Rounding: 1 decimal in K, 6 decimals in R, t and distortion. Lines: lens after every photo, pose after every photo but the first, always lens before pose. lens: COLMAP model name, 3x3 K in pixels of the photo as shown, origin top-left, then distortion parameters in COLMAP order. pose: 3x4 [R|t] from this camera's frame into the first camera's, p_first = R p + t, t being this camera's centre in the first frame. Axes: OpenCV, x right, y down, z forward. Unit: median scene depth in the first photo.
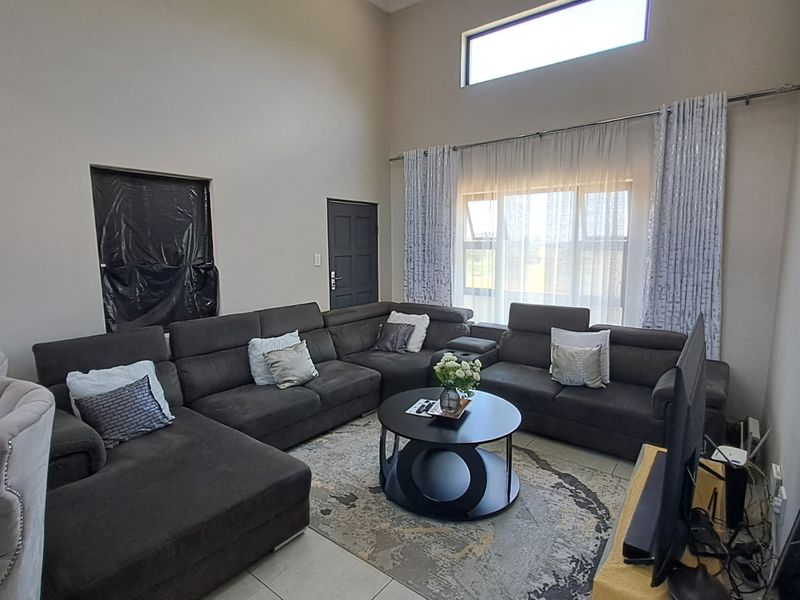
lens RADIAL K [[427.5, 0, 399.0], [0, 427.5, 296.9], [0, 0, 1]] dist [-0.000031, -0.001886]
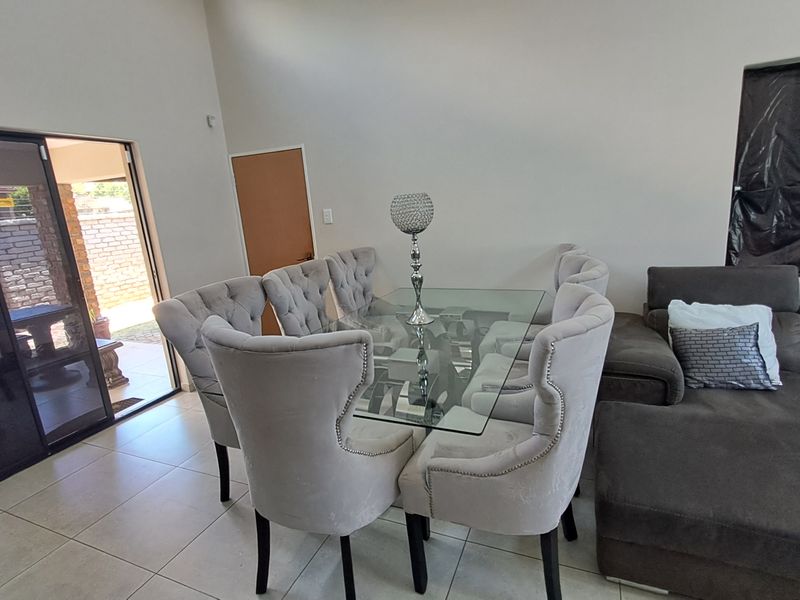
lens RADIAL K [[427.5, 0, 400.2], [0, 427.5, 298.5], [0, 0, 1]] dist [-0.000031, -0.001886]
pose [[0.250149, 0.202850, -0.946719, 0.007747], [-0.048715, 0.979205, 0.196939, 0.009625], [0.966981, -0.003145, 0.254829, 0.133166]]
